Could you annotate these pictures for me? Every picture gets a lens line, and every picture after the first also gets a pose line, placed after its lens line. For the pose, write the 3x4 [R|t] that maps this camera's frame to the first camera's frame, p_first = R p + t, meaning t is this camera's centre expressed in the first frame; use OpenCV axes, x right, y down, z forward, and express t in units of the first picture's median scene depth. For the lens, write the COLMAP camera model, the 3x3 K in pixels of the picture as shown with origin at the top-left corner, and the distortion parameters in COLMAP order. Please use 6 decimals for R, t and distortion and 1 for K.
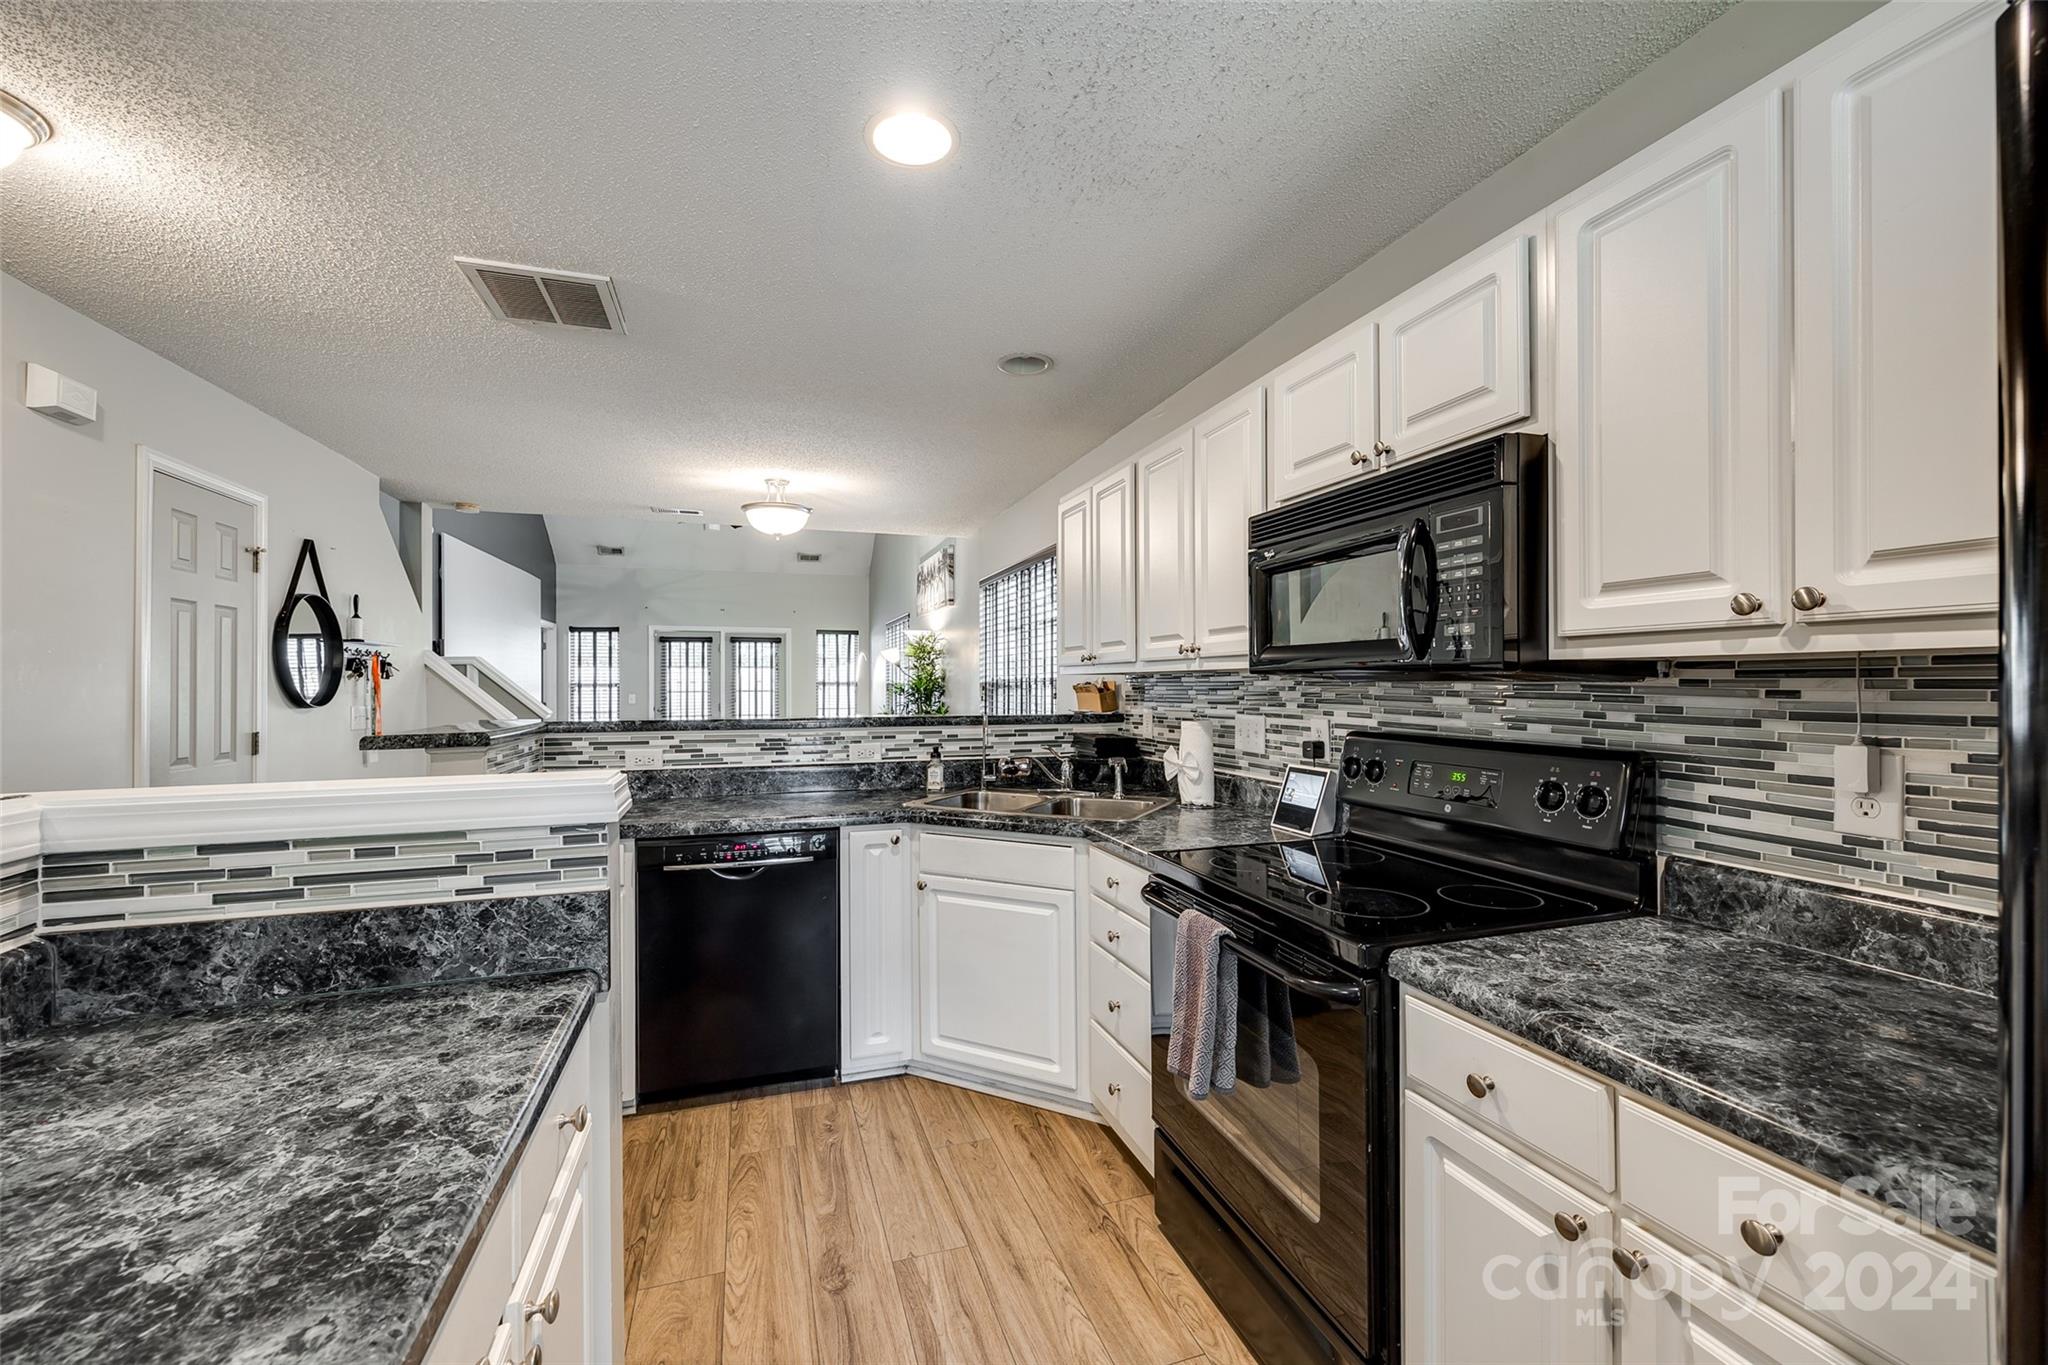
lens RADIAL K [[820.8, 0, 1019.0], [0, 820.8, 691.6], [0, 0, 1]] dist [-0.007208, 0.000382]
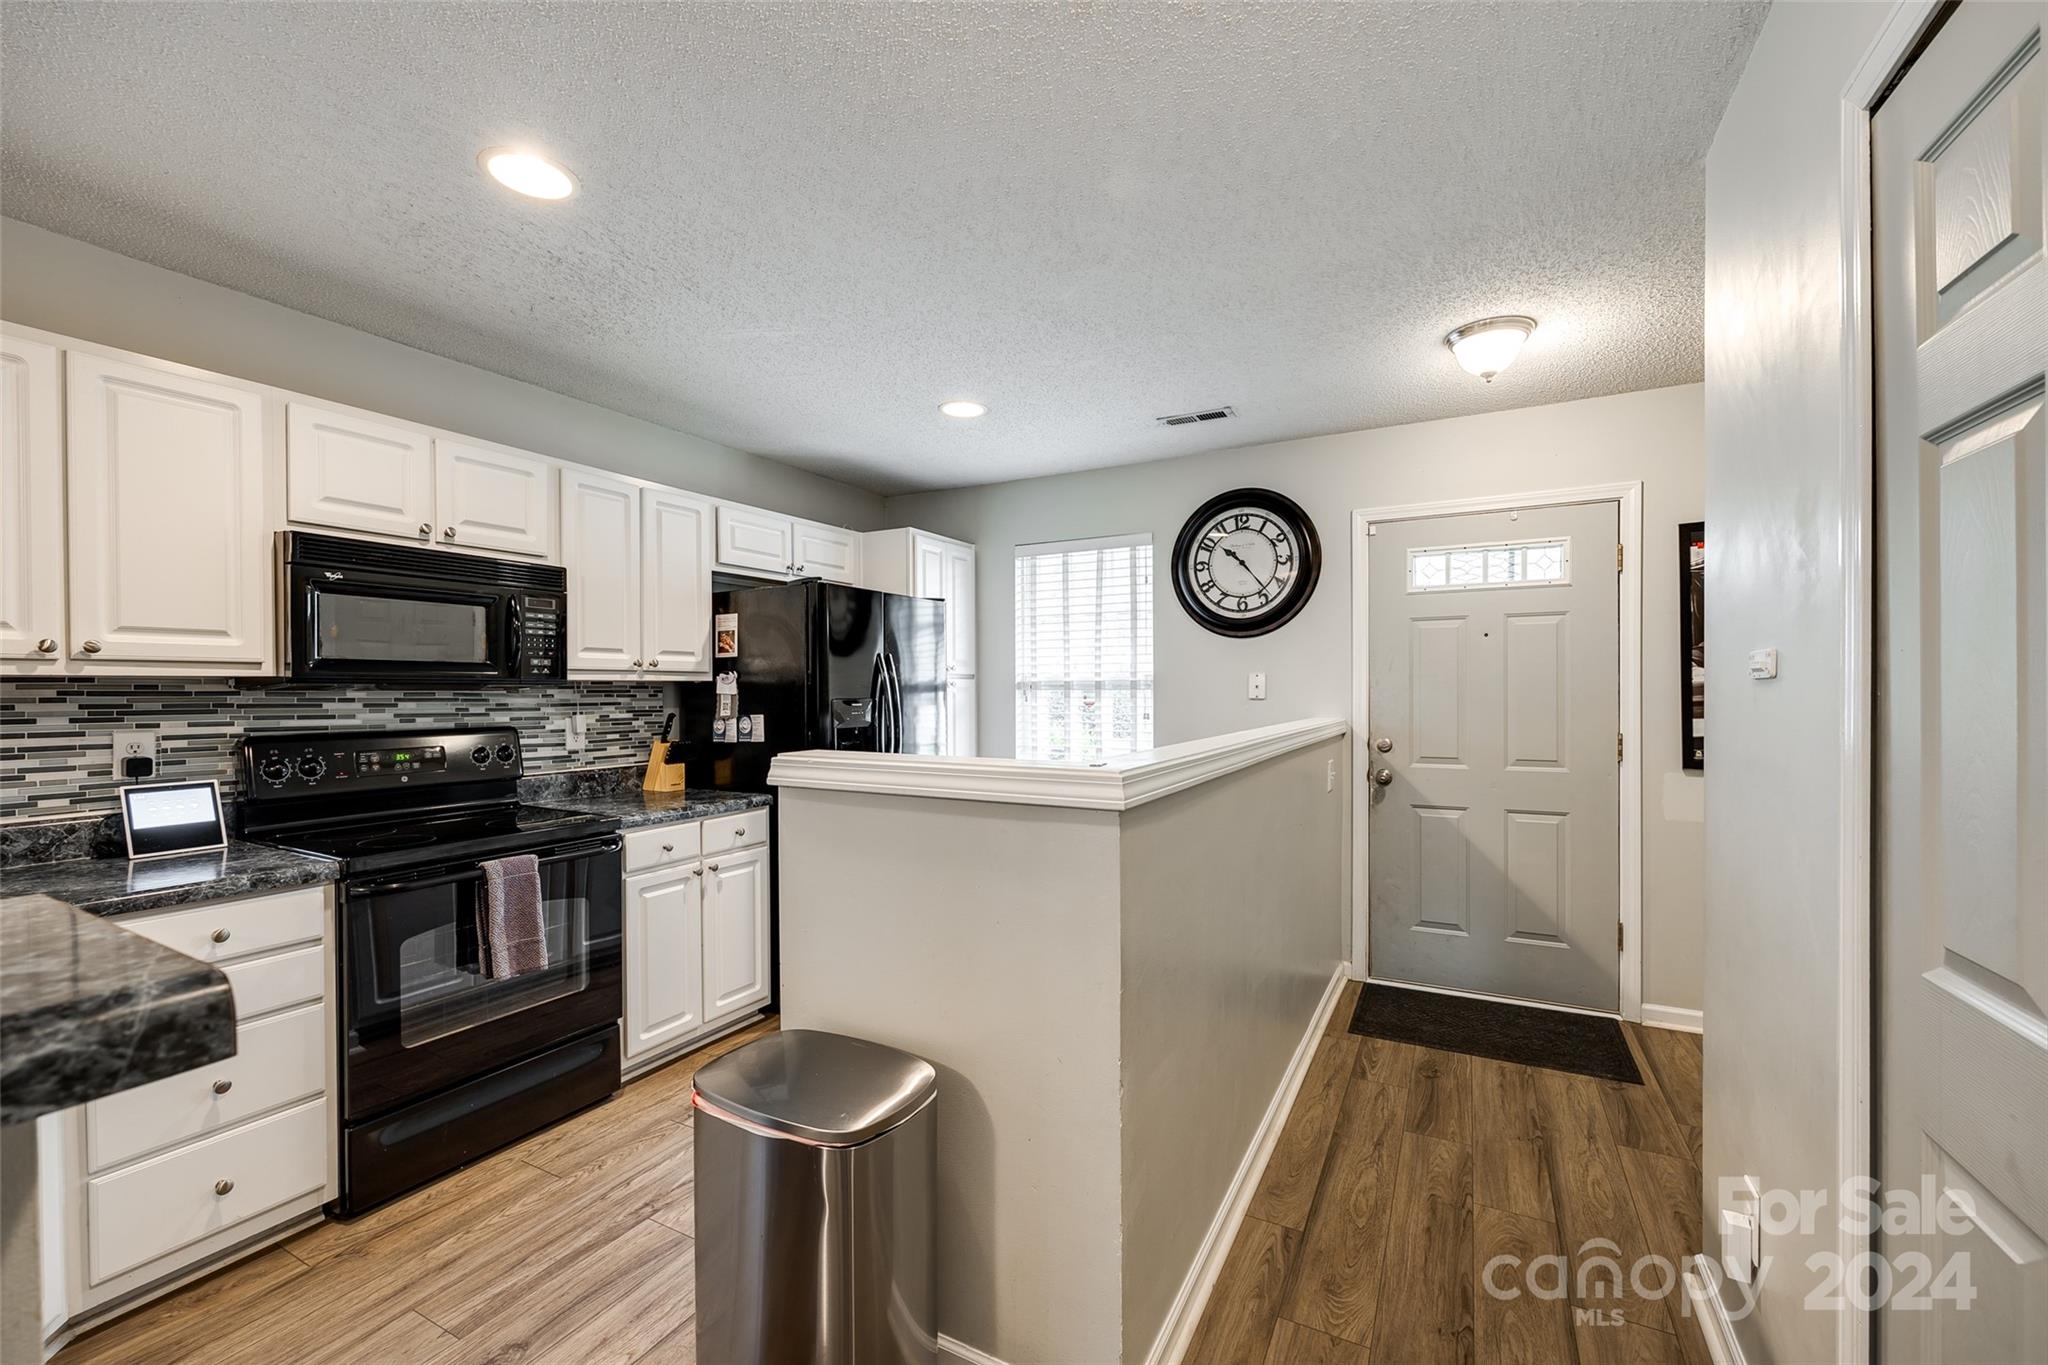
lens RADIAL K [[820.8, 0, 1019.0], [0, 820.8, 691.6], [0, 0, 1]] dist [-0.007208, 0.000382]
pose [[-0.677770, 0.002958, 0.735268, -1.281760], [0.014543, 0.999850, 0.009384, -0.008589], [-0.735130, 0.017053, -0.677712, 1.193134]]
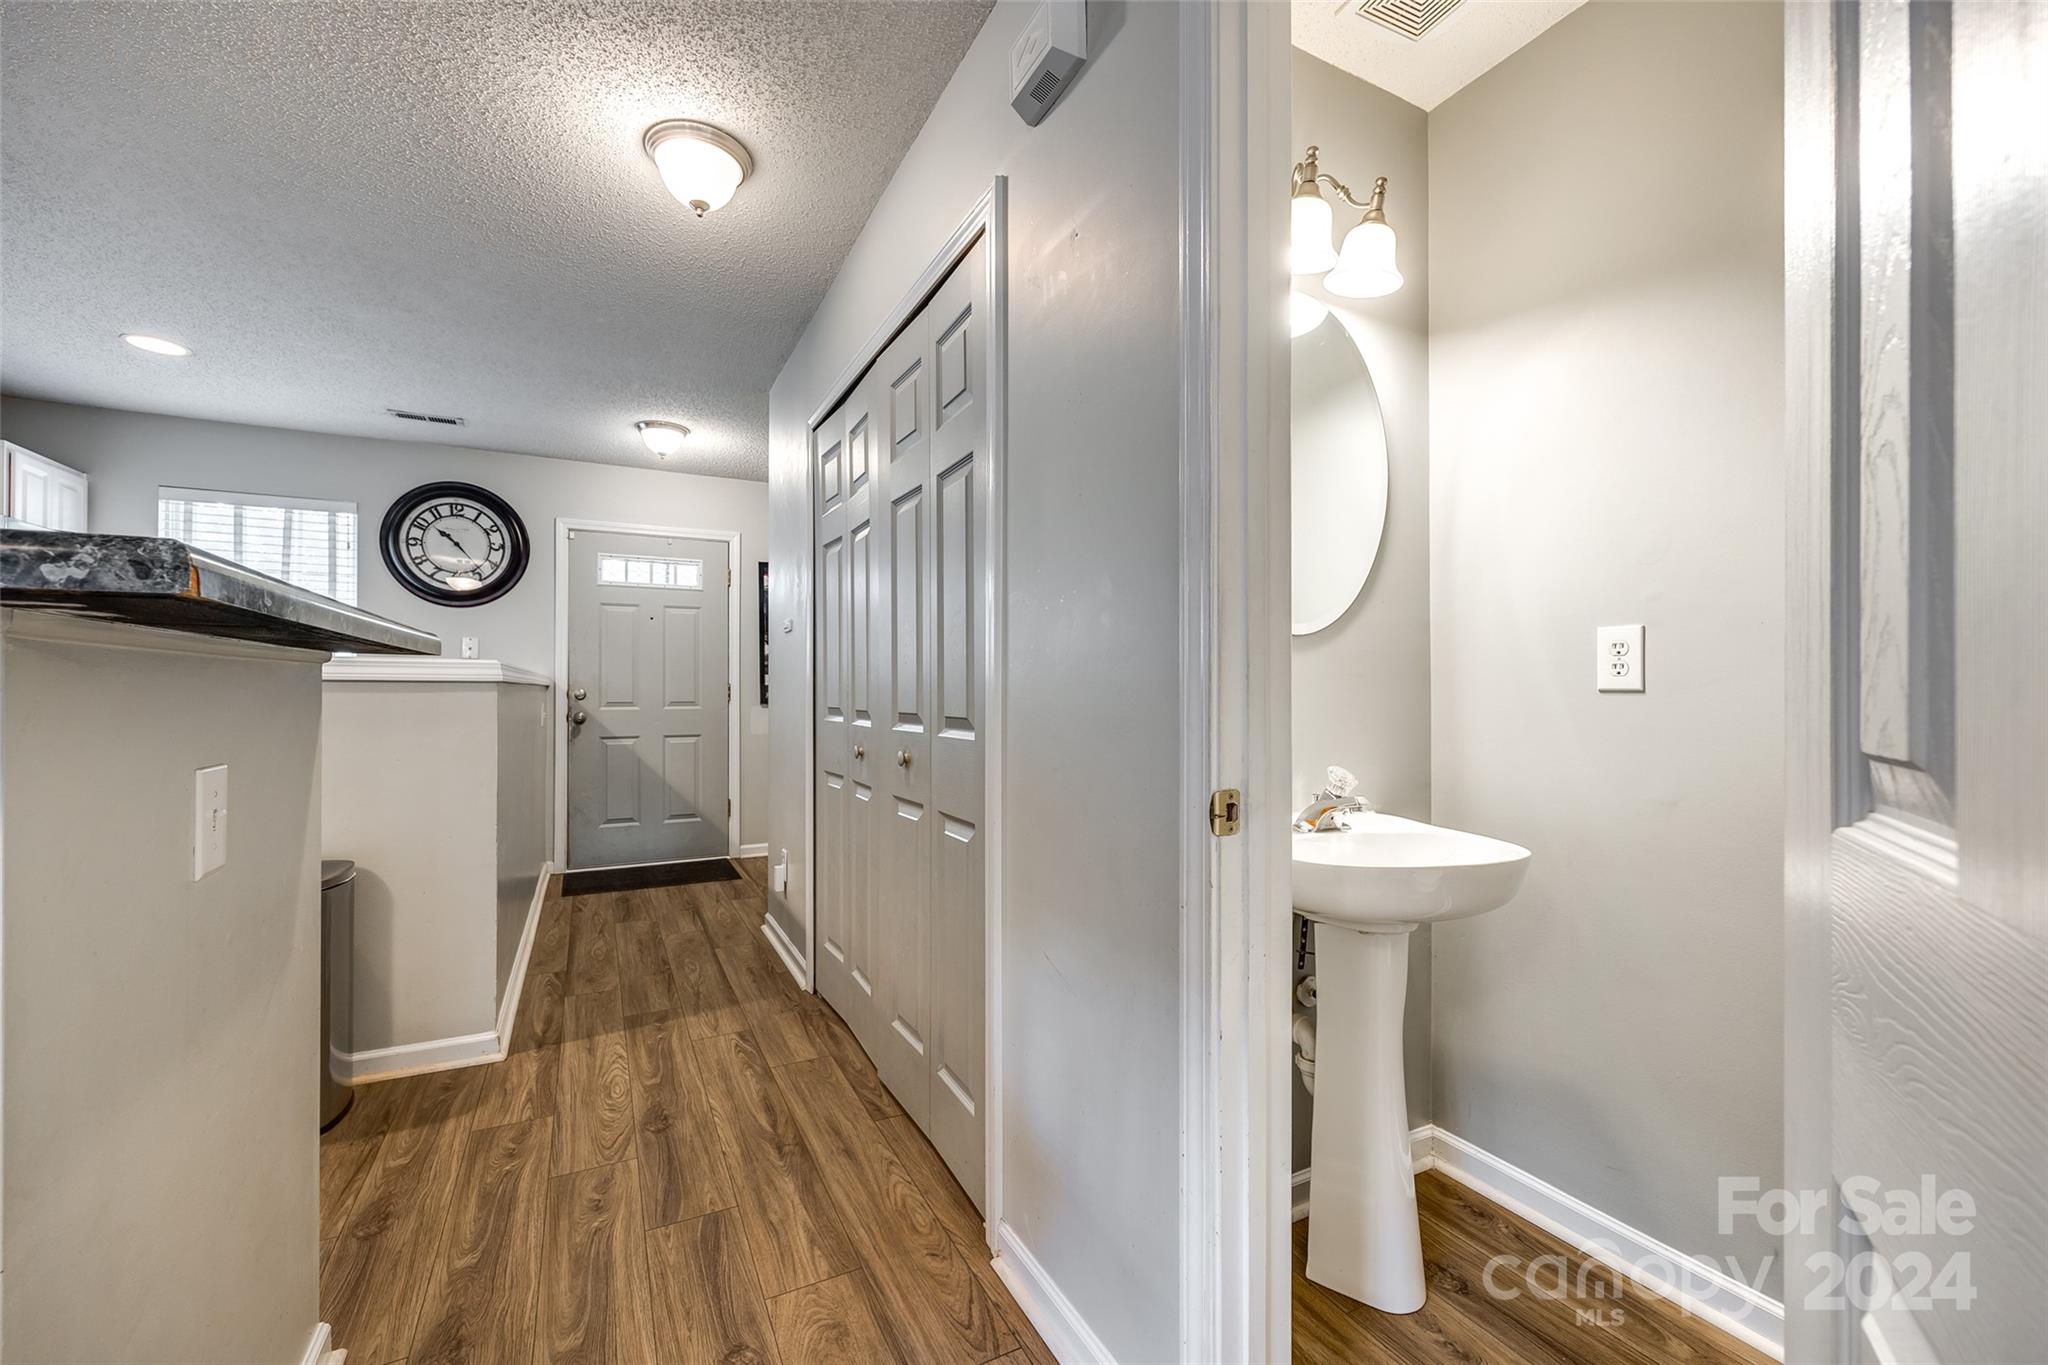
lens RADIAL K [[820.8, 0, 1019.0], [0, 820.8, 691.6], [0, 0, 1]] dist [-0.007208, 0.000382]
pose [[-0.987202, 0.002961, -0.159445, -1.420550], [0.001124, 0.999932, 0.011609, 0.115580], [0.159468, 0.011281, -0.987139, 2.110596]]
